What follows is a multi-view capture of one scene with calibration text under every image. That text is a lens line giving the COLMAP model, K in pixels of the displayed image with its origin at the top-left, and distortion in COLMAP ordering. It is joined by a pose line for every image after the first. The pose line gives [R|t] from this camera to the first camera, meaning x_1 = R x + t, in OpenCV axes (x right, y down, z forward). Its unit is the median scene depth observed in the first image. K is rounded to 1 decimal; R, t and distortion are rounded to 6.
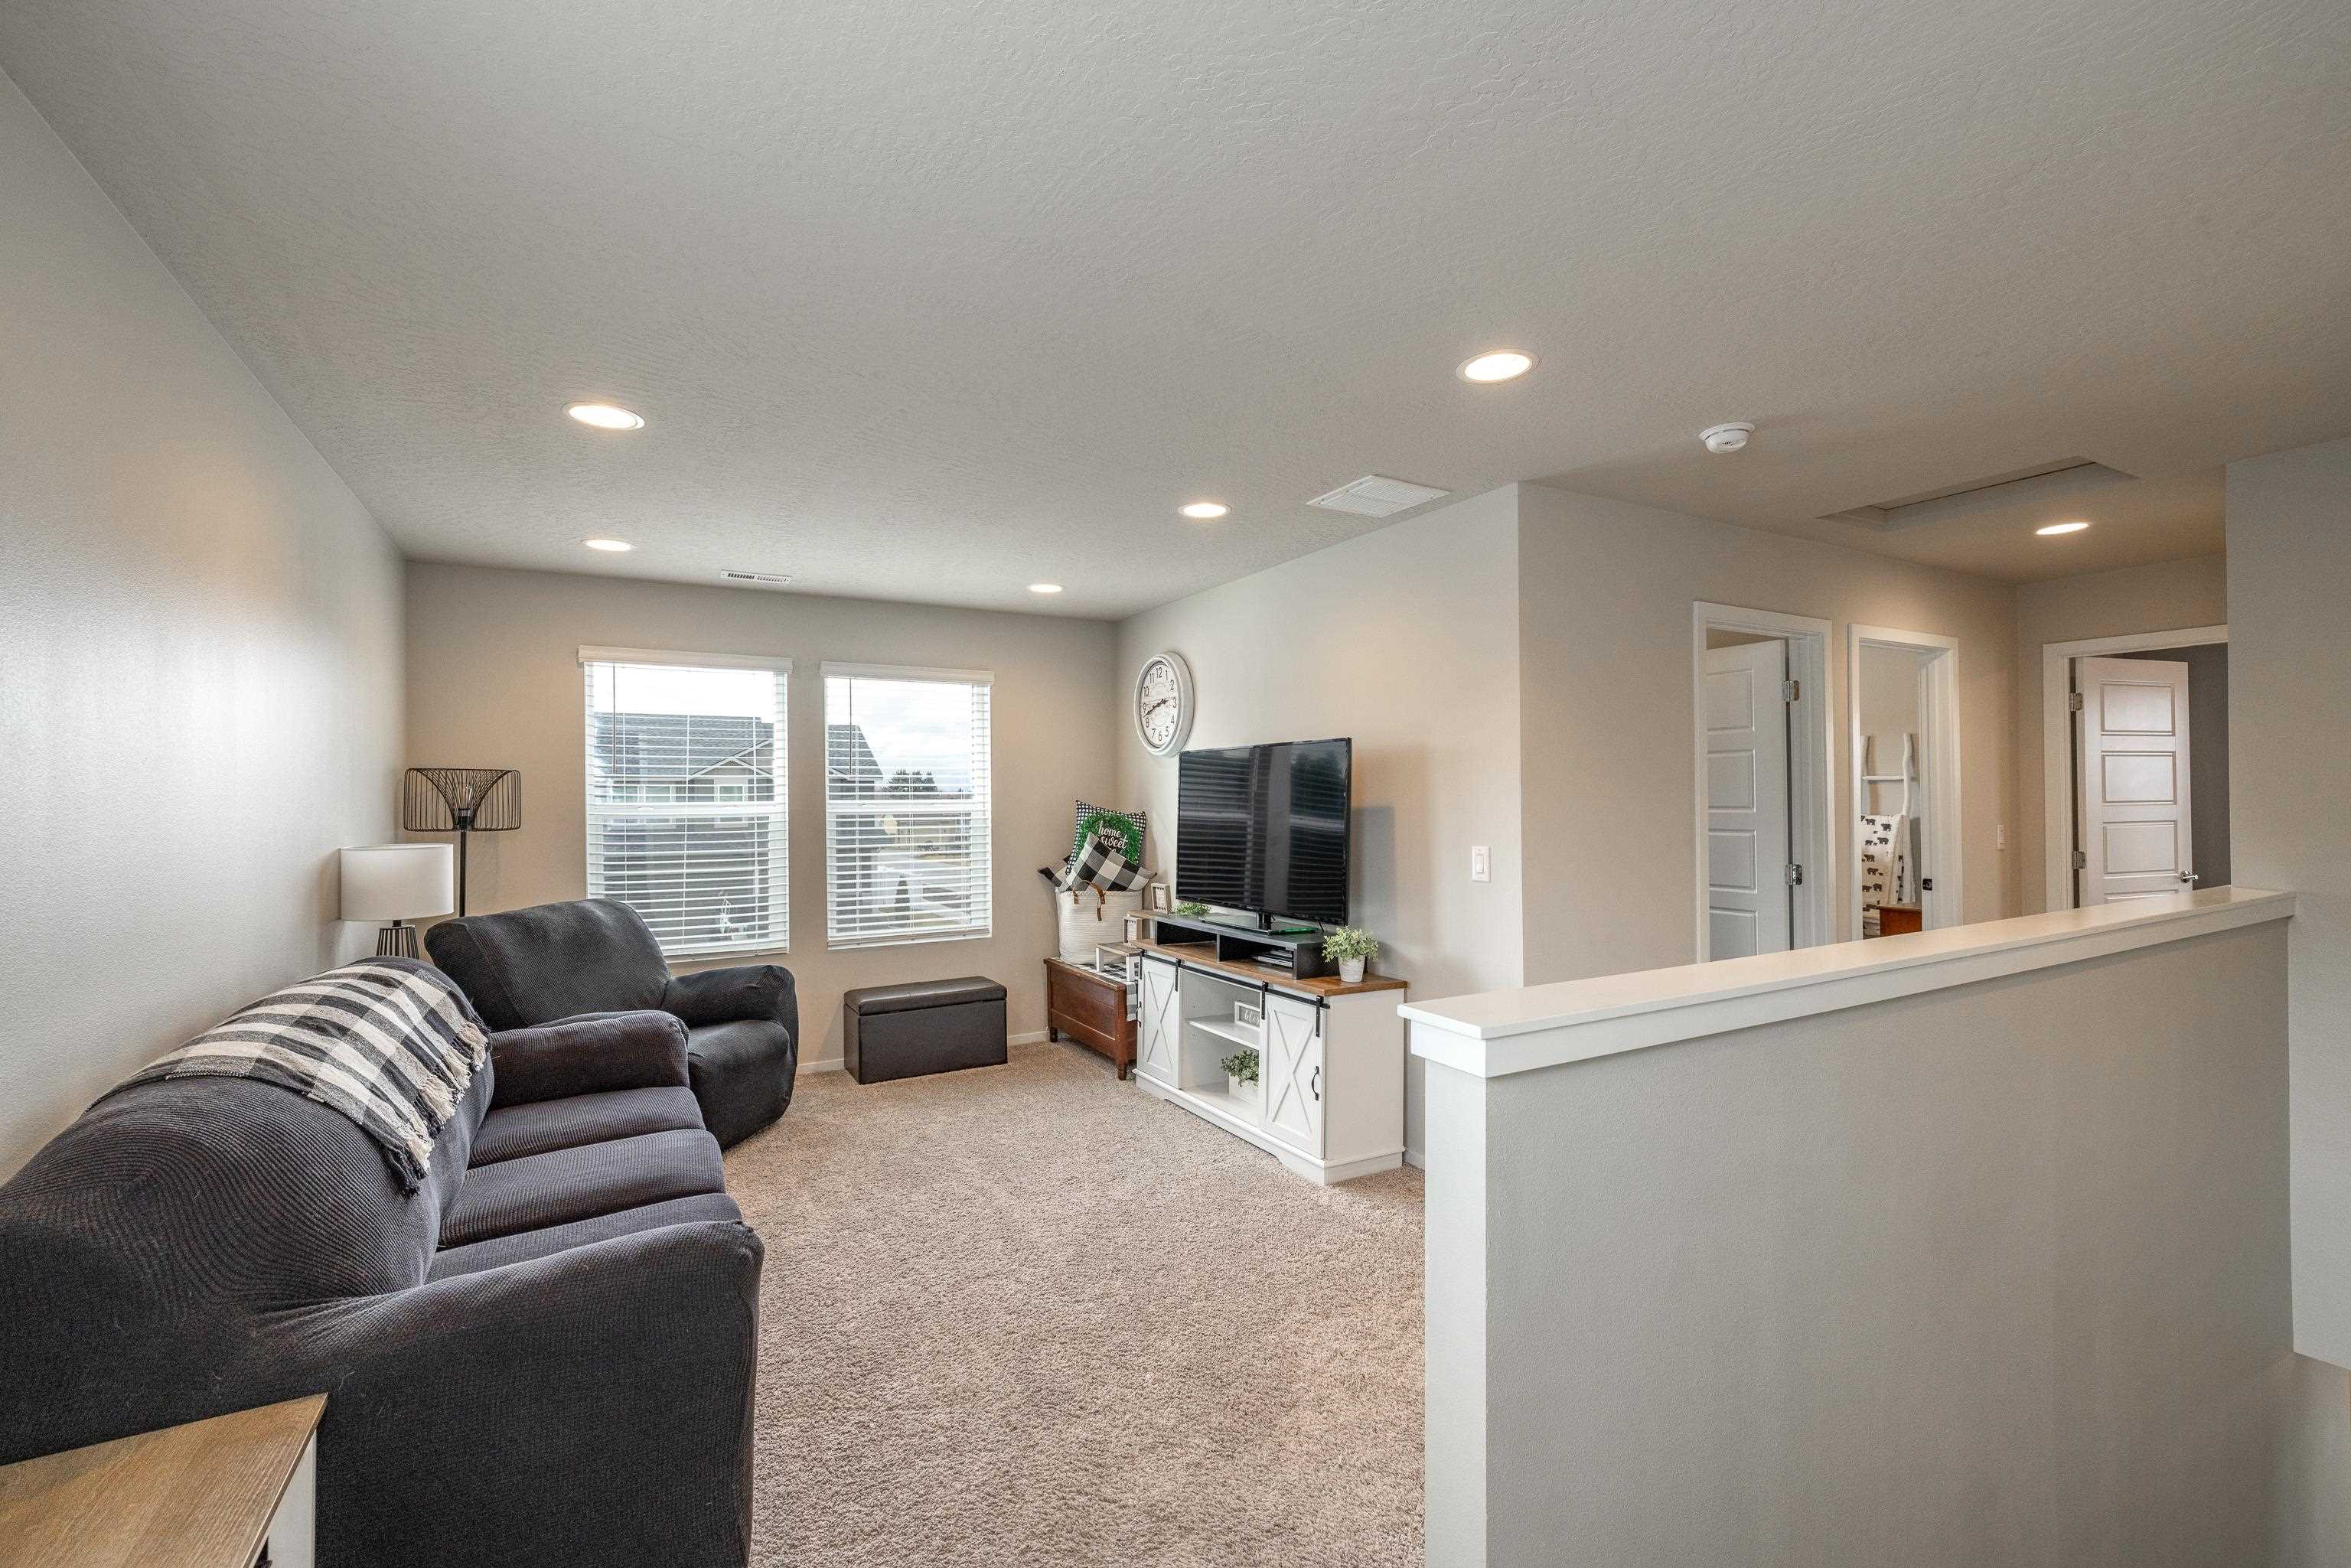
lens RADIAL K [[1015.3, 0, 1176.3], [0, 1015.3, 788.4], [0, 0, 1]] dist [0.006487, 0.000194]
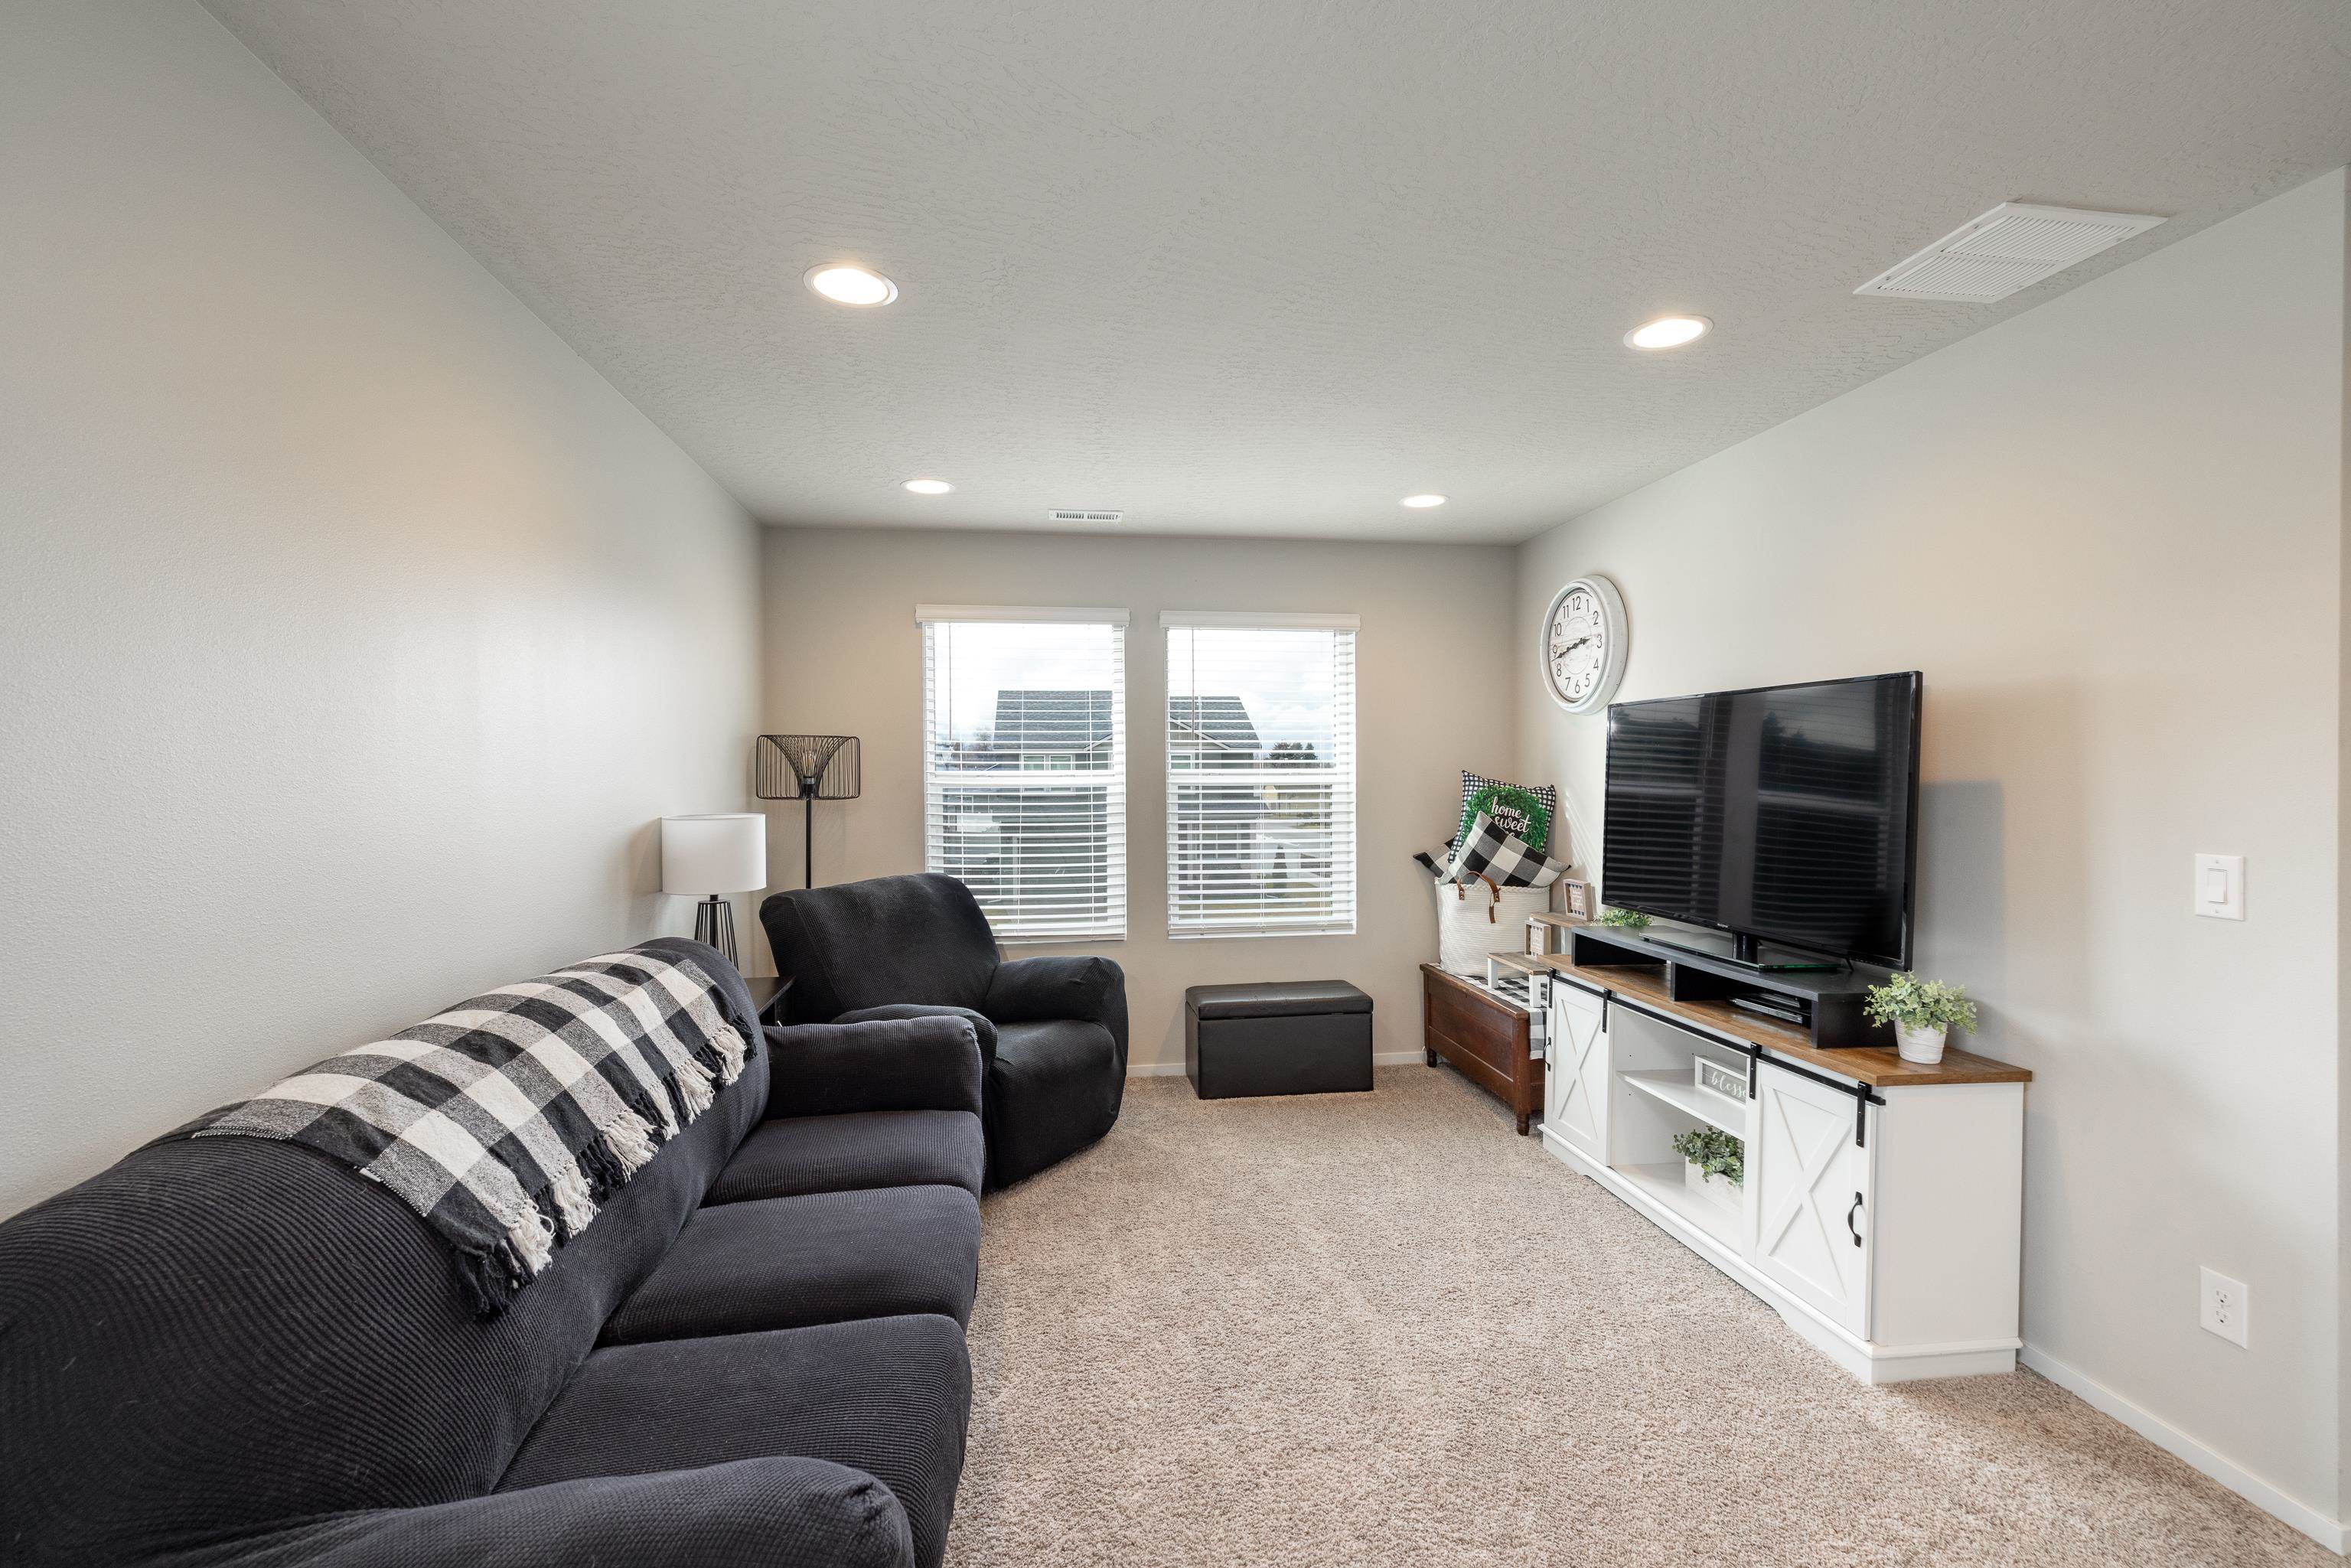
lens RADIAL K [[1015.3, 0, 1154.1], [0, 1015.3, 781.2], [0, 0, 1]] dist [0.006487, 0.000194]
pose [[0.924076, 0.007585, -0.382133, -0.023136], [0.000833, 0.999761, 0.021858, 0.003524], [0.382207, -0.020517, 0.923849, 0.228868]]
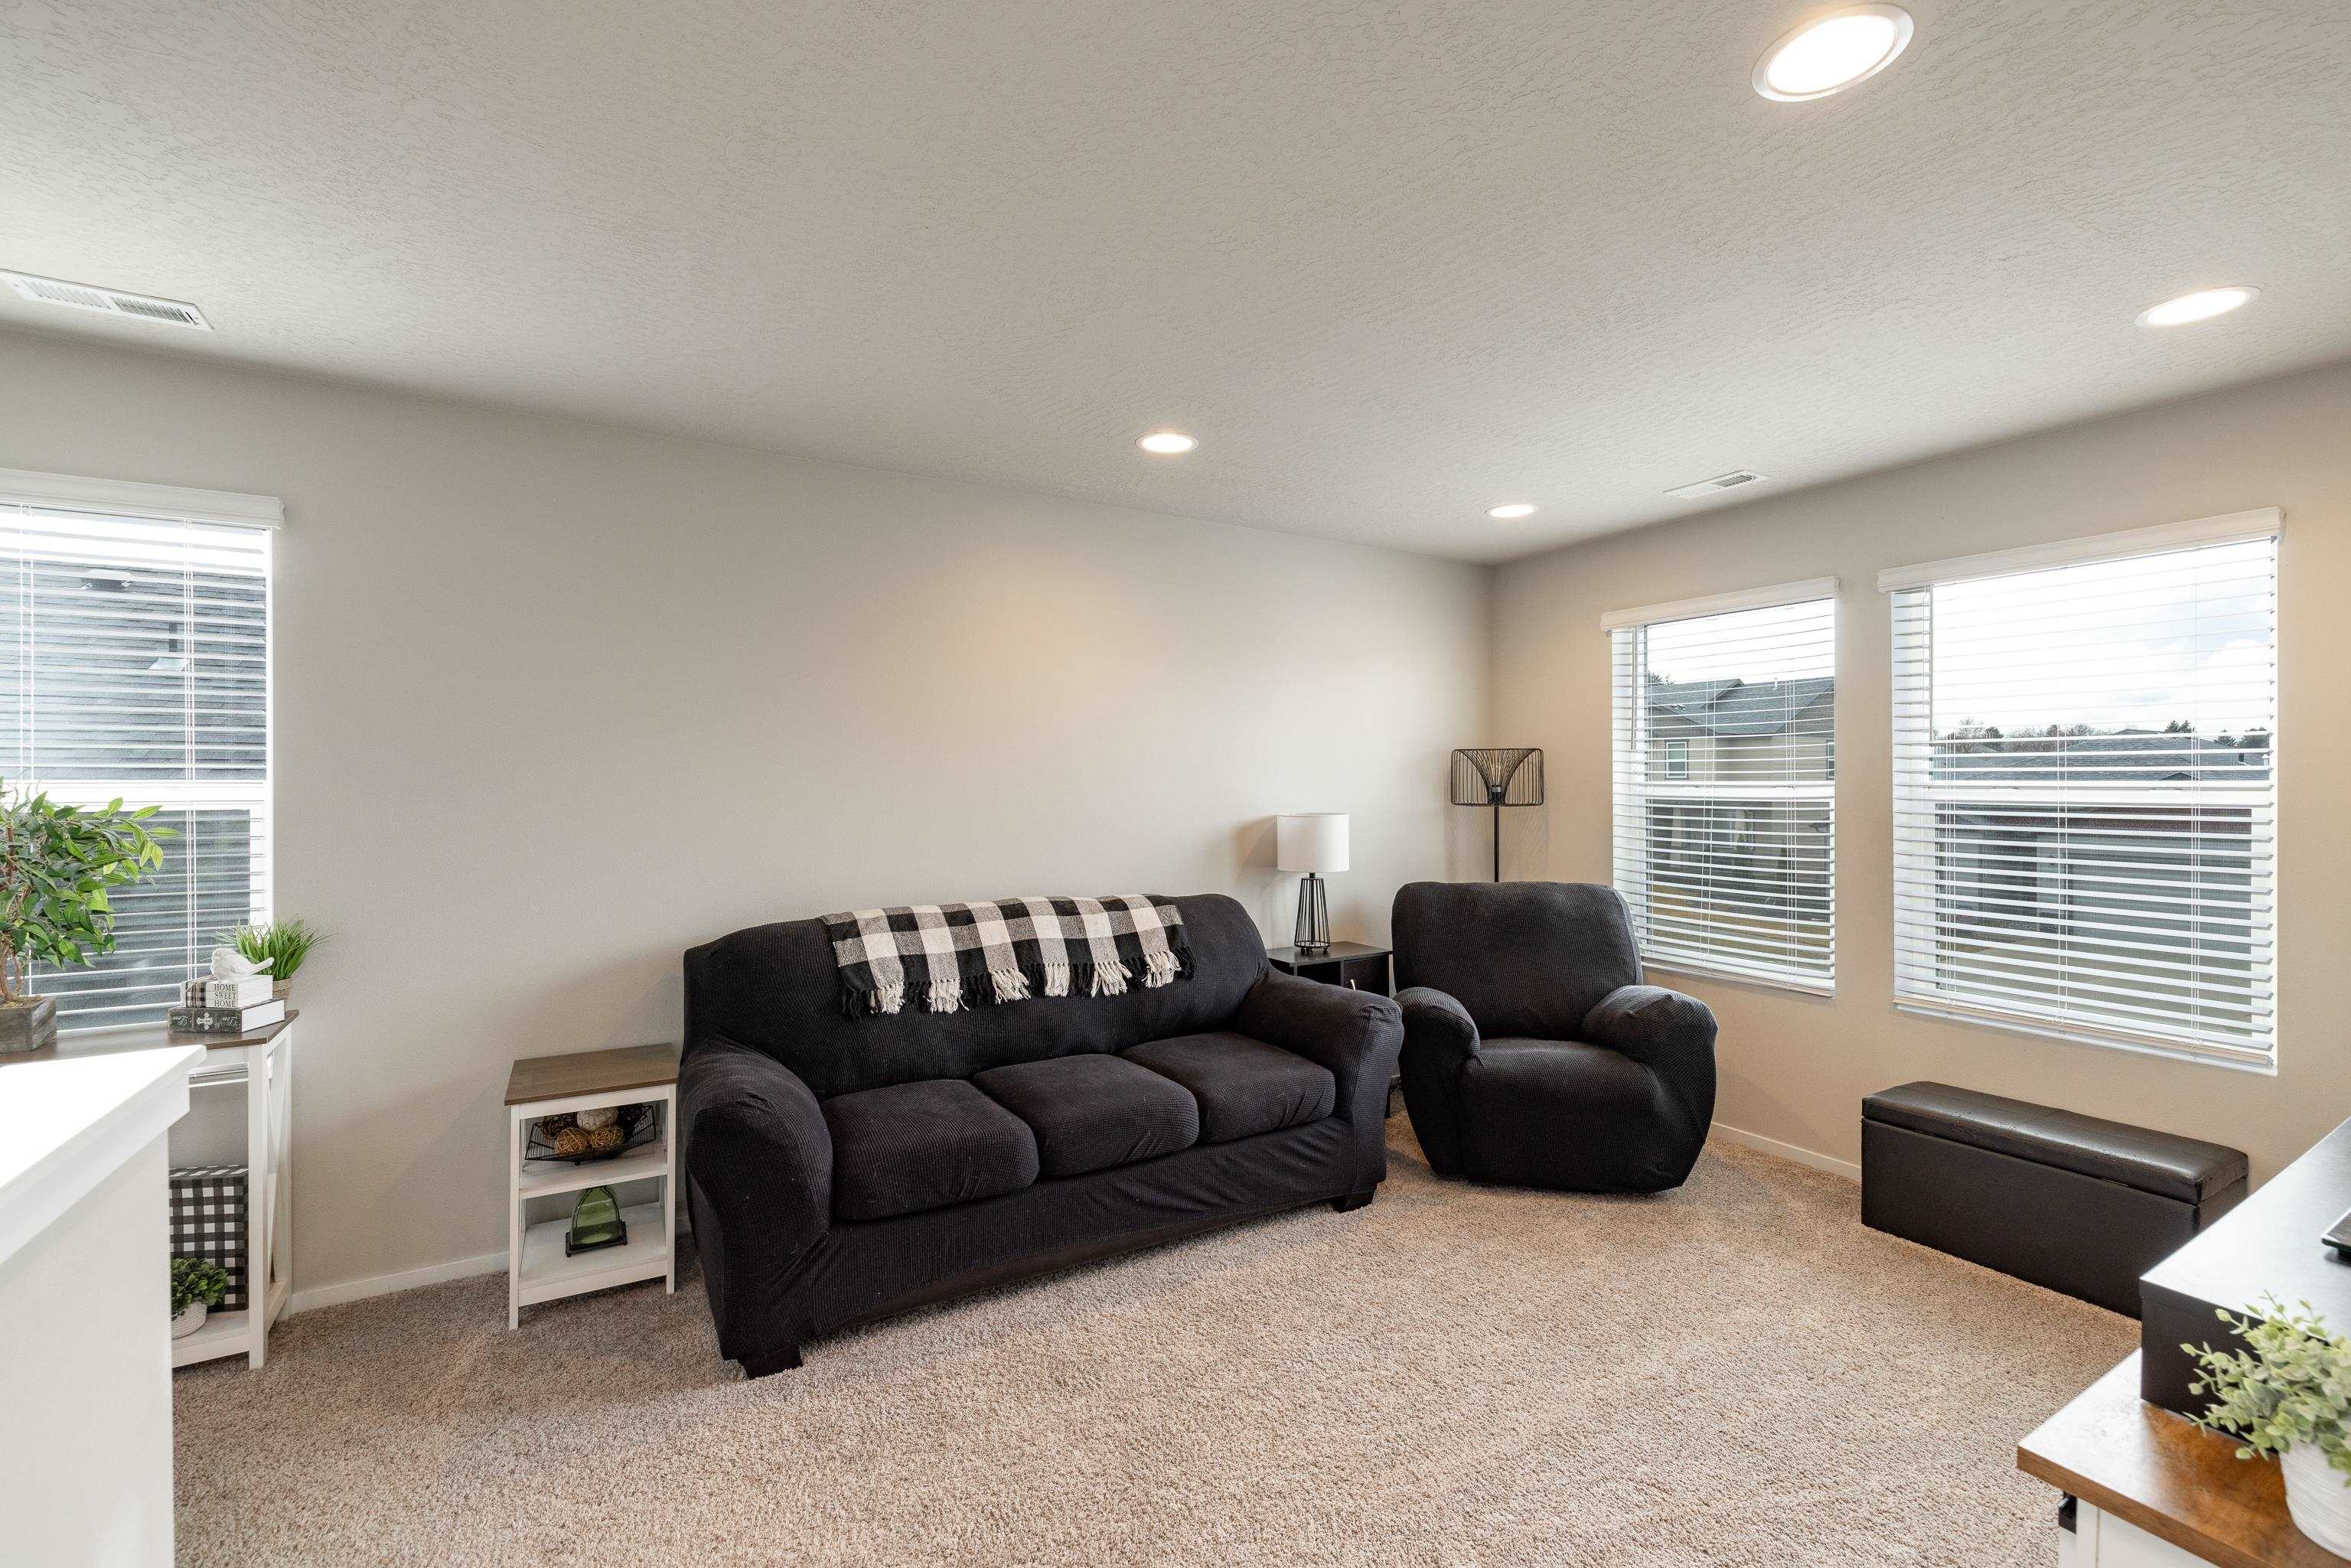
lens RADIAL K [[1015.3, 0, 1230.3], [0, 1015.3, 778.1], [0, 0, 1]] dist [0.006487, 0.000194]
pose [[0.014504, 0.002974, -0.999890, 0.383972], [0.005629, 0.999979, 0.003056, 0.007013], [0.999879, -0.005673, 0.014487, 0.698135]]
